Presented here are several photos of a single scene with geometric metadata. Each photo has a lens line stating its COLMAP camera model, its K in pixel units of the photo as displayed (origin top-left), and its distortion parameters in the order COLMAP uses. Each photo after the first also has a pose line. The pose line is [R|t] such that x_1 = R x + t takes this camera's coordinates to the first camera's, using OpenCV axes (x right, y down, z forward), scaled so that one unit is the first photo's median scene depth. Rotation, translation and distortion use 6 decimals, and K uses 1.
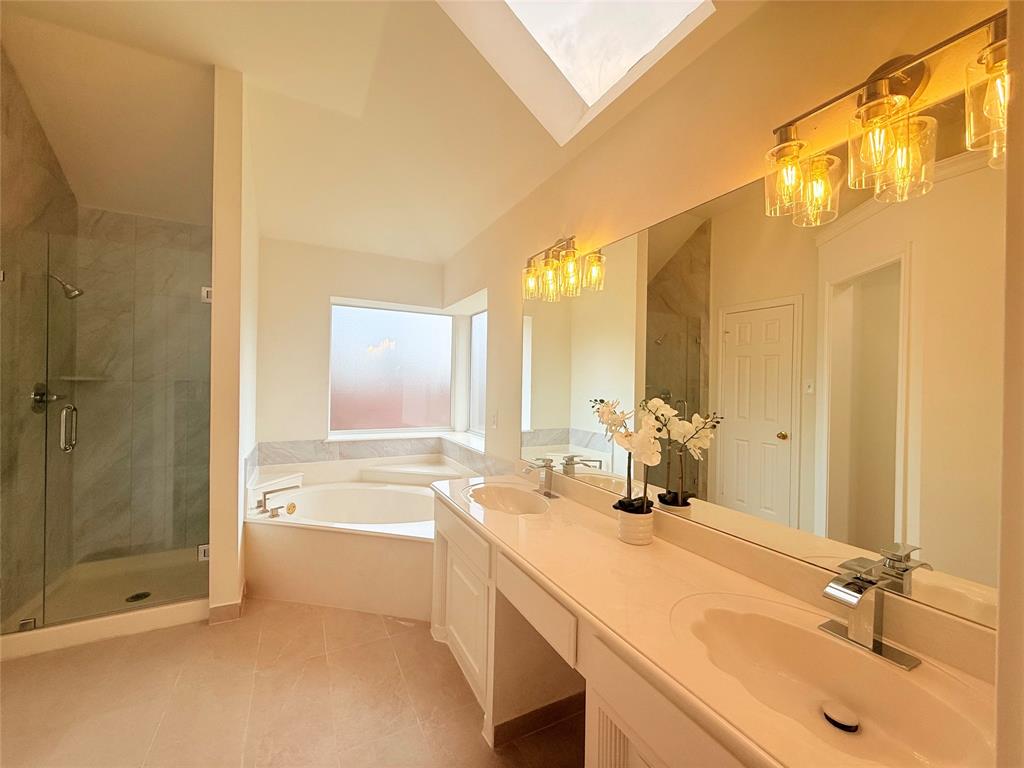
lens RADIAL K [[407.9, 0, 512.8], [0, 407.9, 381.9], [0, 0, 1]] dist [-0.000575, -0.000101]
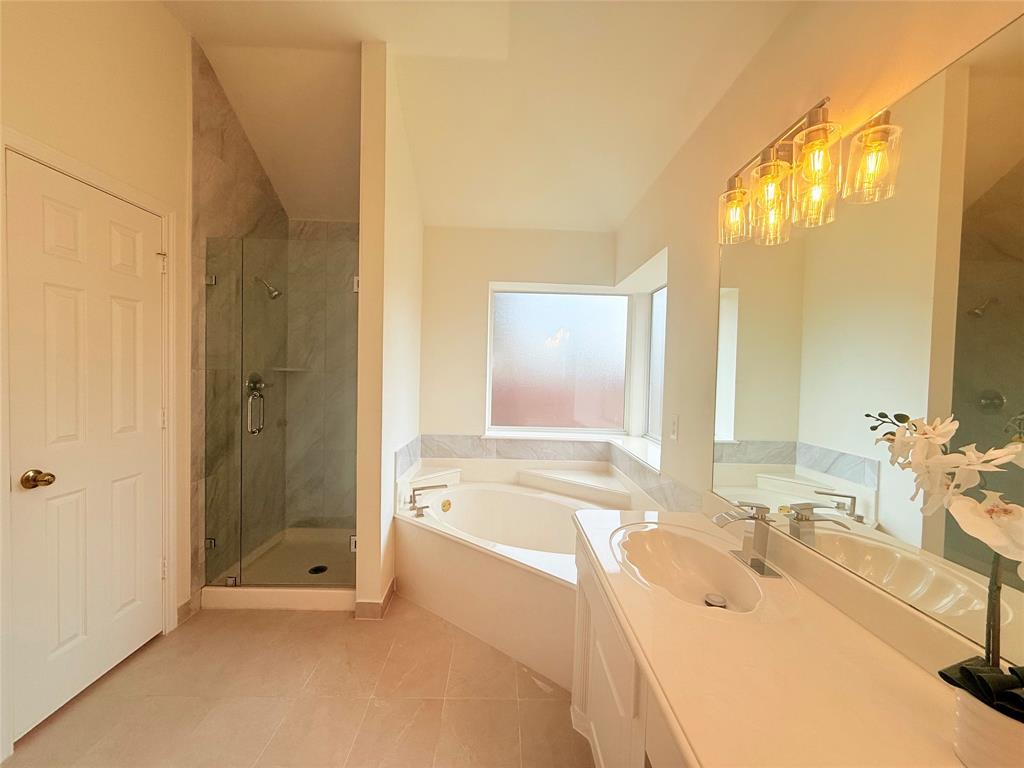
lens RADIAL K [[407.9, 0, 509.0], [0, 407.9, 382.8], [0, 0, 1]] dist [-0.000575, -0.000101]
pose [[0.891573, 0.016618, -0.452571, 0.022254], [-0.009036, 0.999780, 0.018909, 0.002374], [0.452786, -0.012769, 0.891528, 0.263146]]
